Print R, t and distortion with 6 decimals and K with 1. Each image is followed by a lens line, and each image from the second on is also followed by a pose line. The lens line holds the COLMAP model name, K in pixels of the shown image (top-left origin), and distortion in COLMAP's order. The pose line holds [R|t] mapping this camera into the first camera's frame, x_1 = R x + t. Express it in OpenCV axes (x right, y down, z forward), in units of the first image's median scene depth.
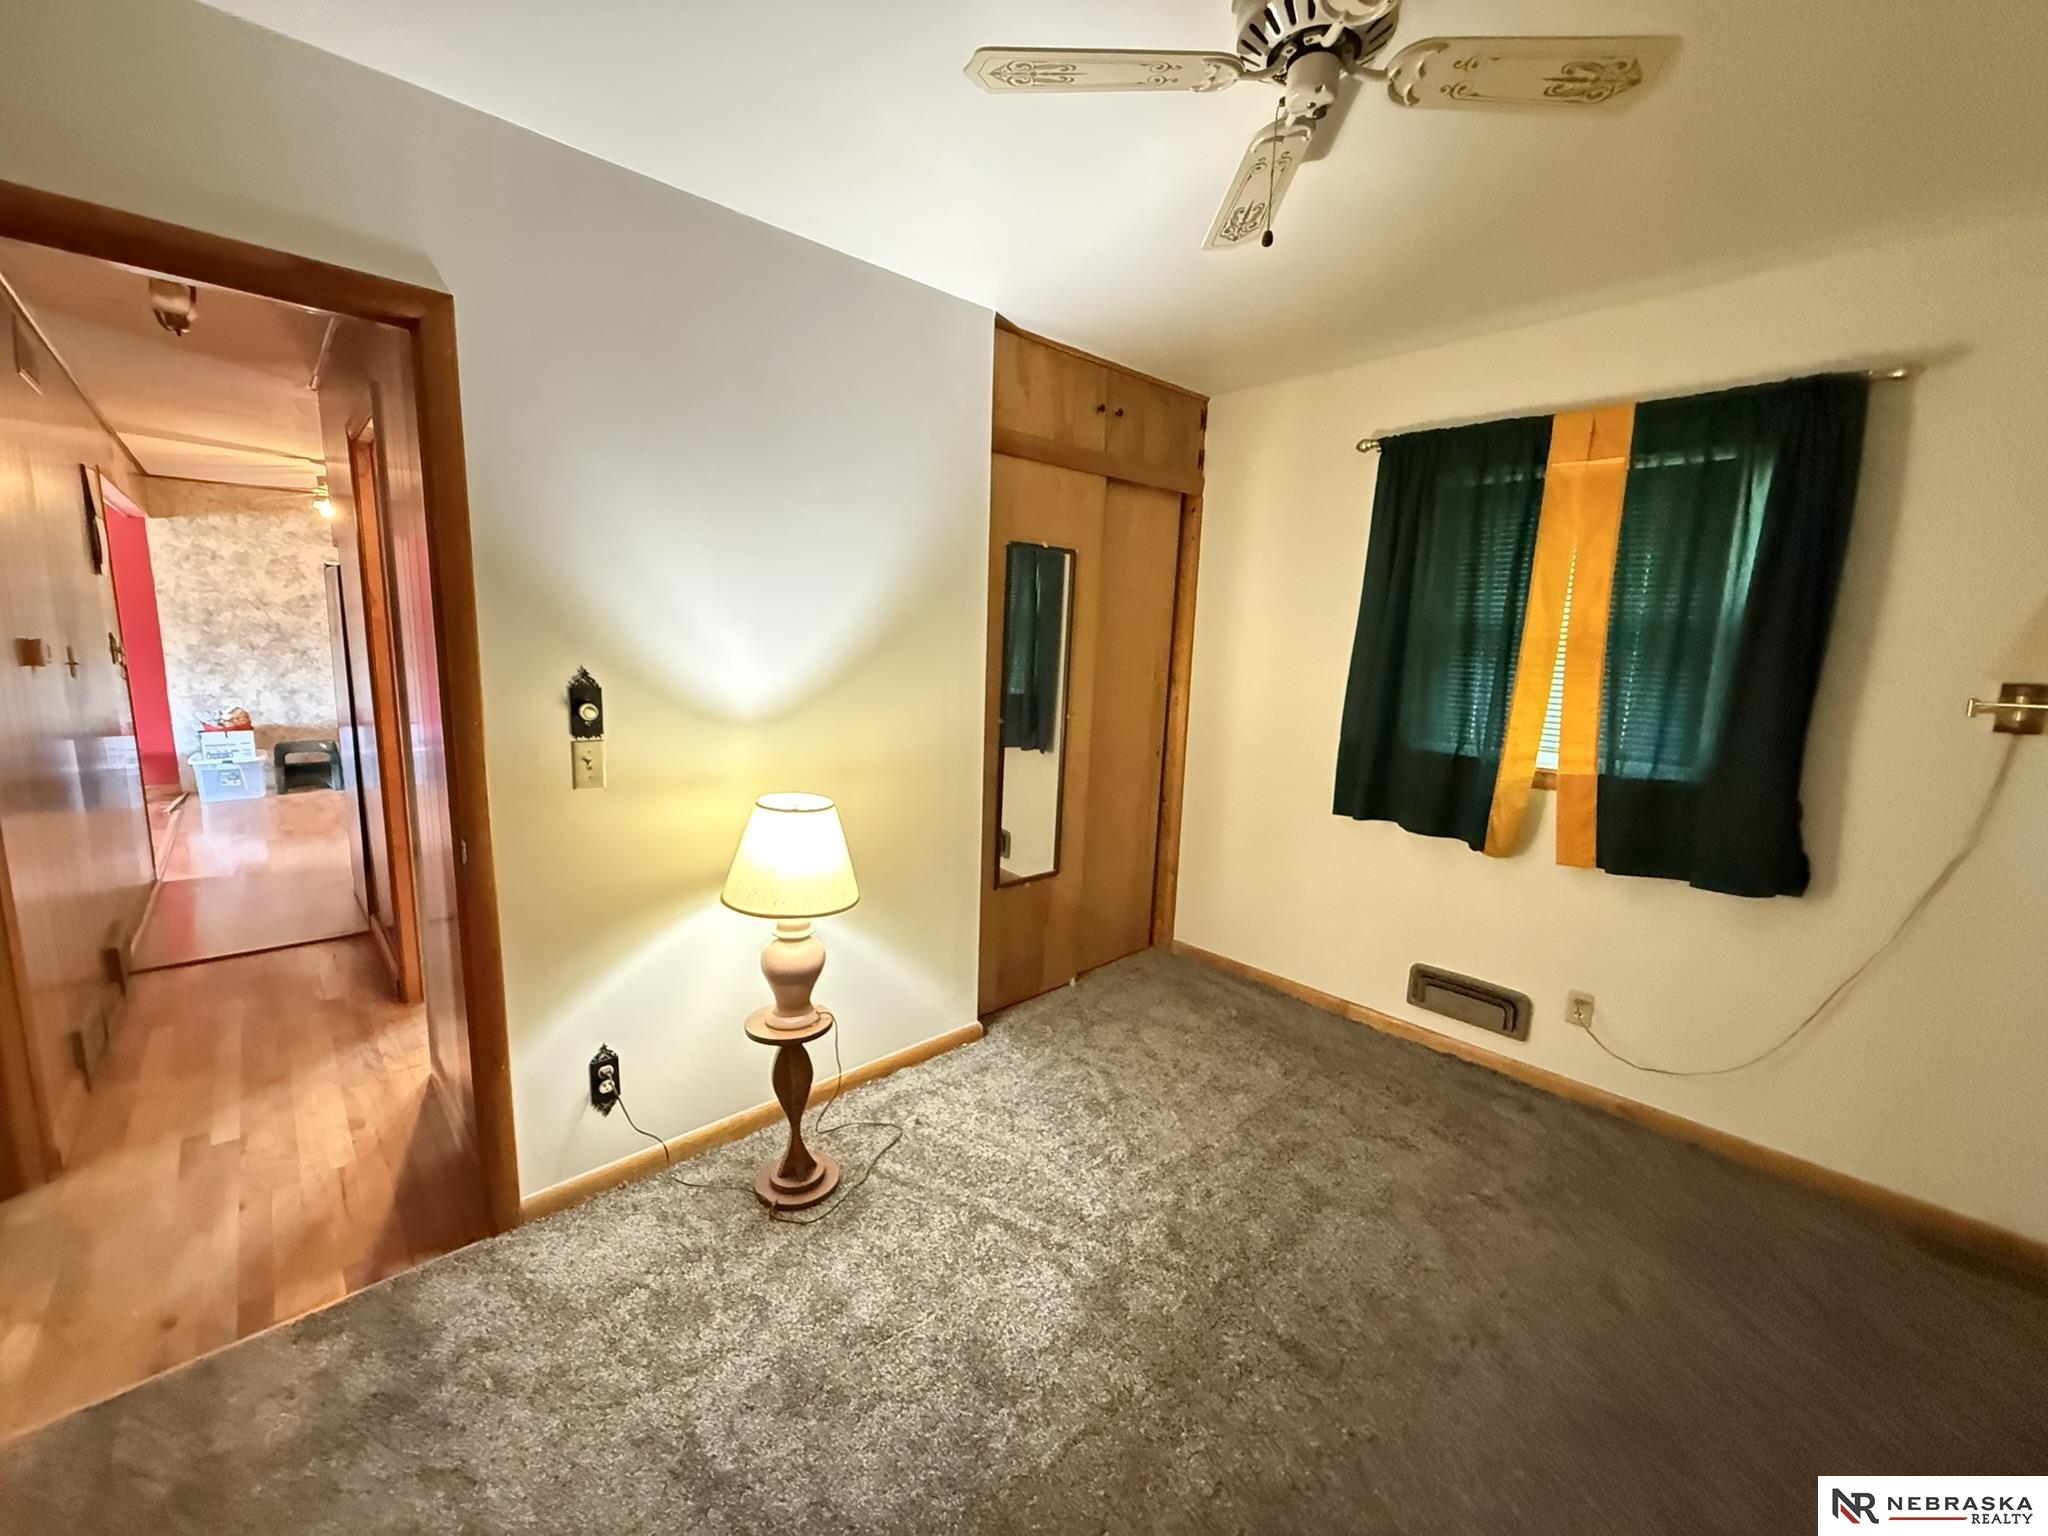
lens RADIAL K [[811.5, 0, 1023.0], [0, 811.5, 769.9], [0, 0, 1]] dist [-0.003941, 0.000870]
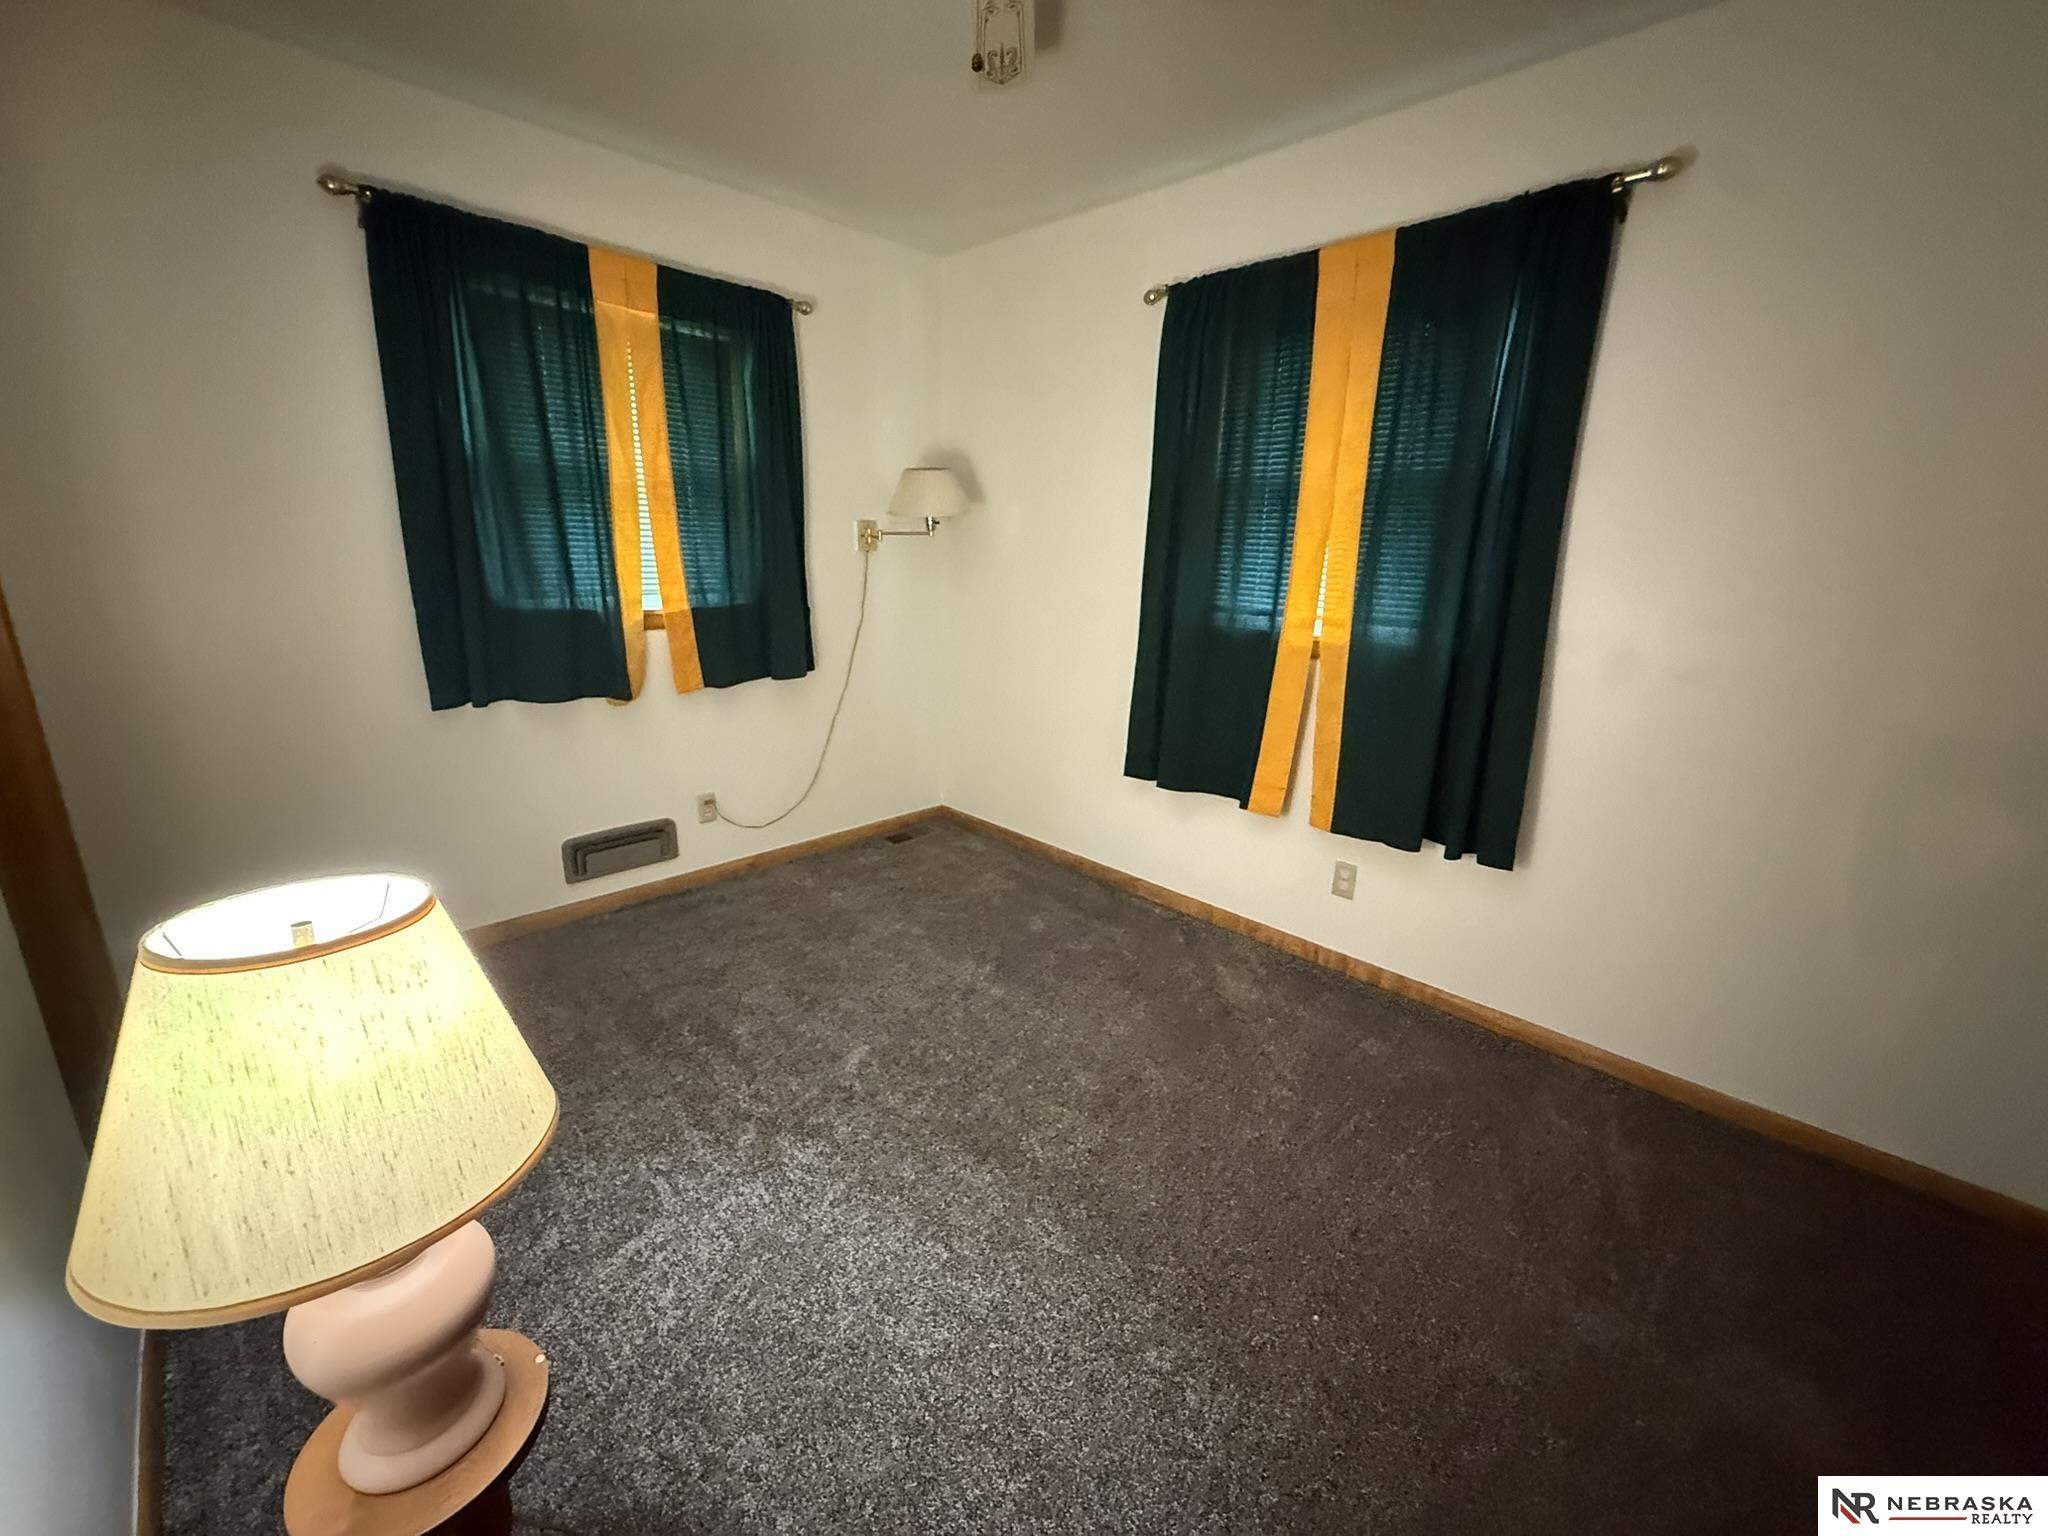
lens RADIAL K [[811.5, 0, 1024.9], [0, 811.5, 767.9], [0, 0, 1]] dist [-0.003941, 0.000870]
pose [[-0.039772, -0.303428, 0.952024, -0.470125], [0.128904, 0.943258, 0.306019, -0.070227], [-0.990859, 0.134891, 0.001598, 0.536461]]
